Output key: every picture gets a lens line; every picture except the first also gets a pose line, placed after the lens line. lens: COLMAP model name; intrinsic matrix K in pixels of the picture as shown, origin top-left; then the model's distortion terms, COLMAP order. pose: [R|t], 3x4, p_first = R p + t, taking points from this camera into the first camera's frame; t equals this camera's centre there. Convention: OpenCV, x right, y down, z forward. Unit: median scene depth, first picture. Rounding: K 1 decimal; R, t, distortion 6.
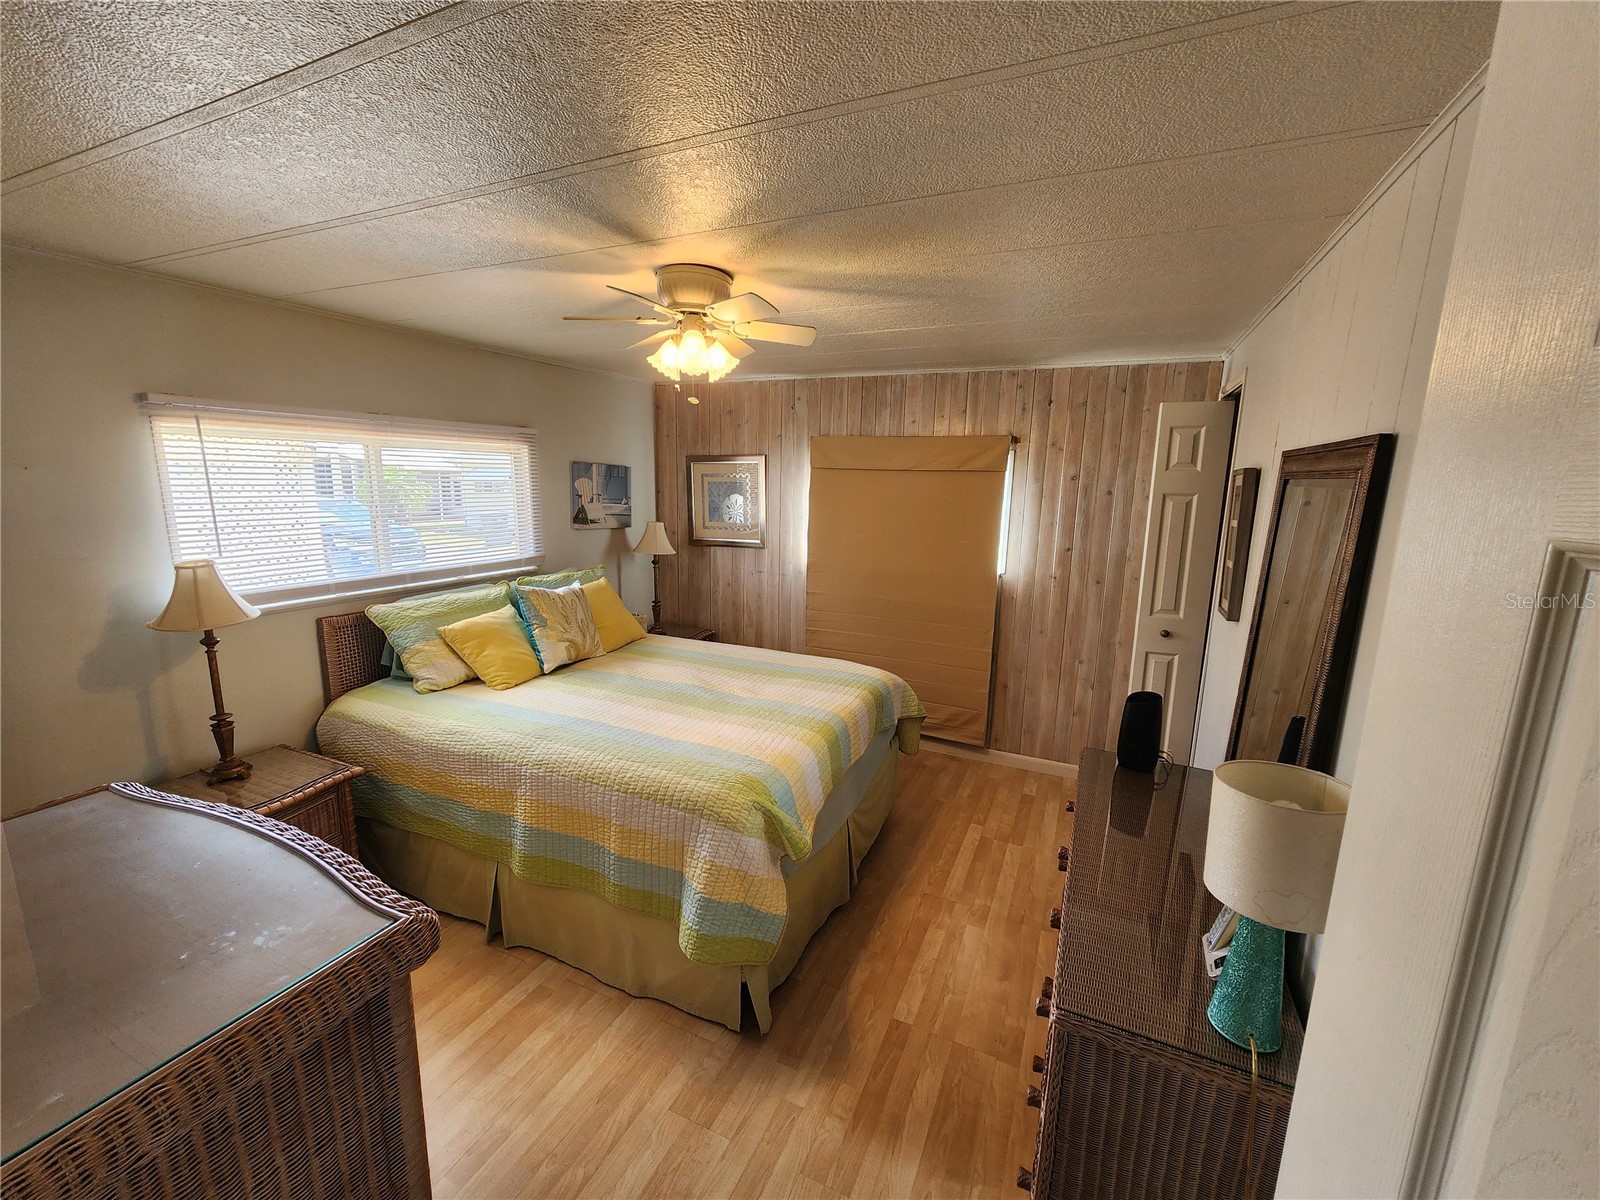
lens RADIAL K [[658.6, 0, 800.5], [0, 658.6, 602.3], [0, 0, 1]] dist [0.000049, 0.000784]
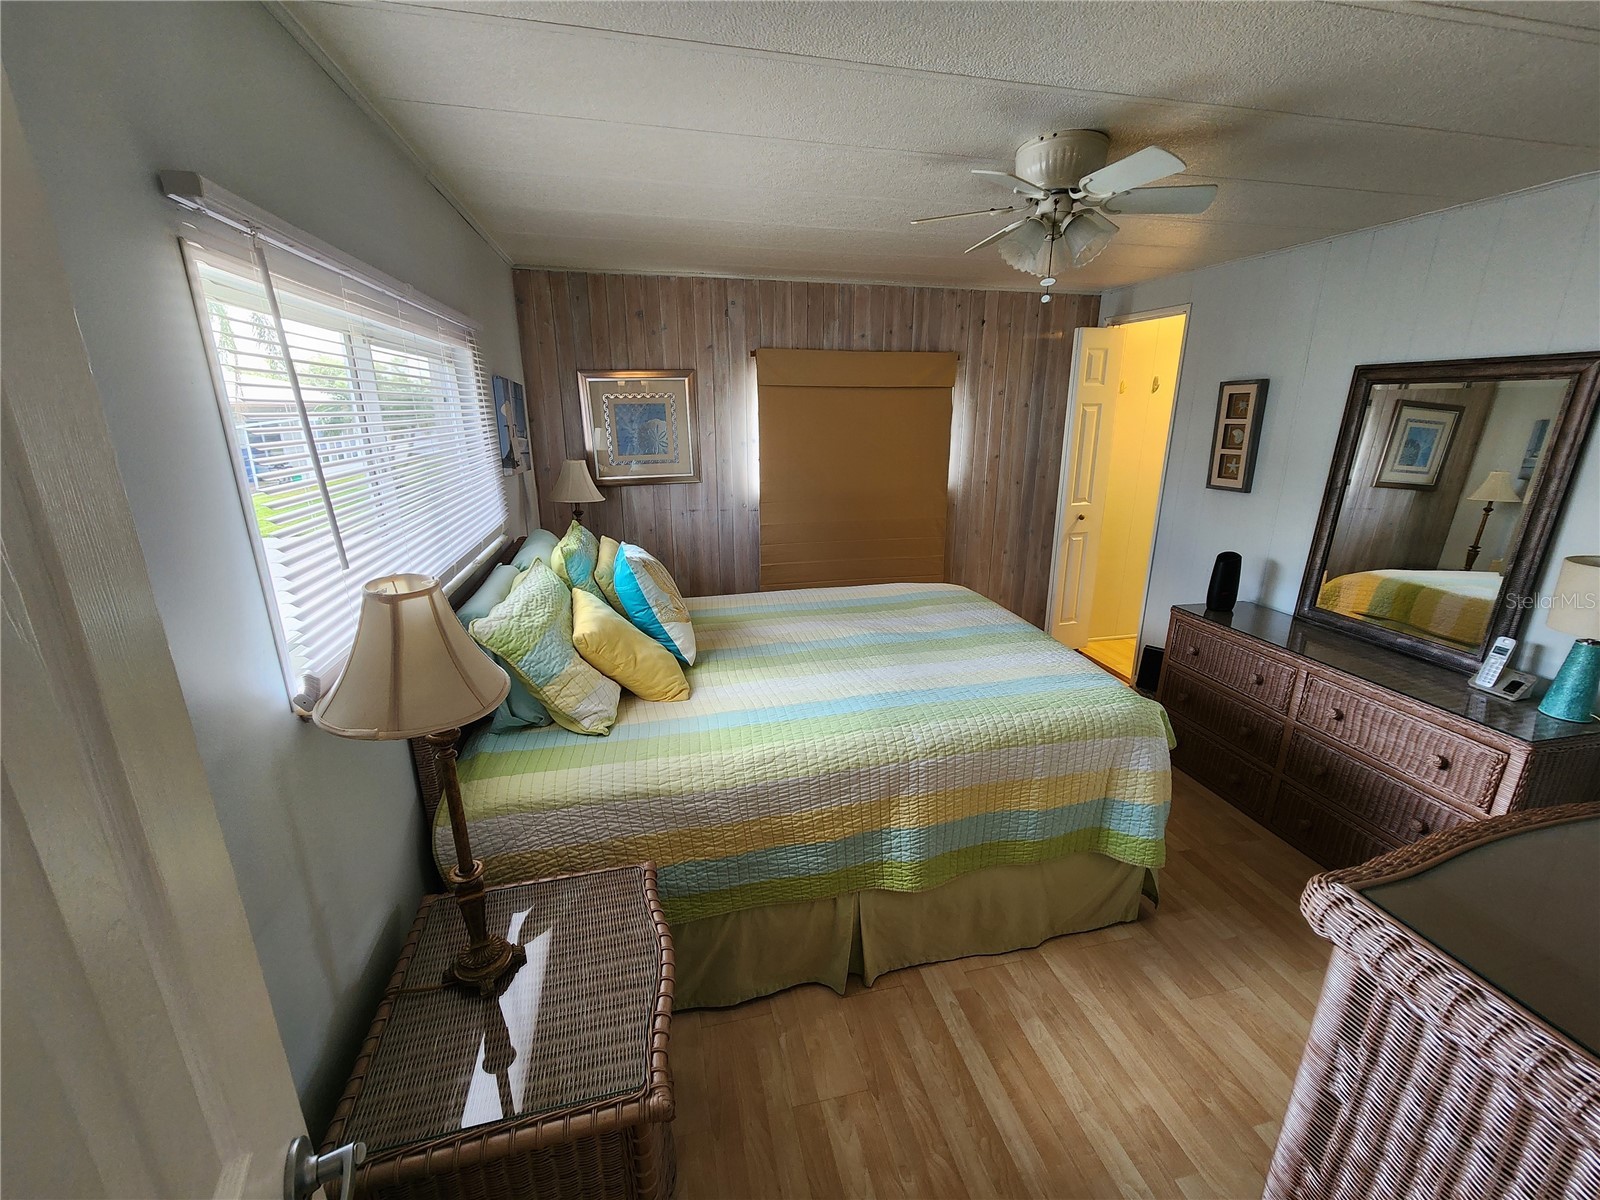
lens RADIAL K [[658.6, 0, 800.9], [0, 658.6, 602.6], [0, 0, 1]] dist [0.000049, 0.000784]
pose [[0.788845, -0.195331, 0.582725, -0.586957], [0.132378, 0.979896, 0.149262, -0.047319], [-0.600166, -0.040604, 0.798844, 0.275824]]
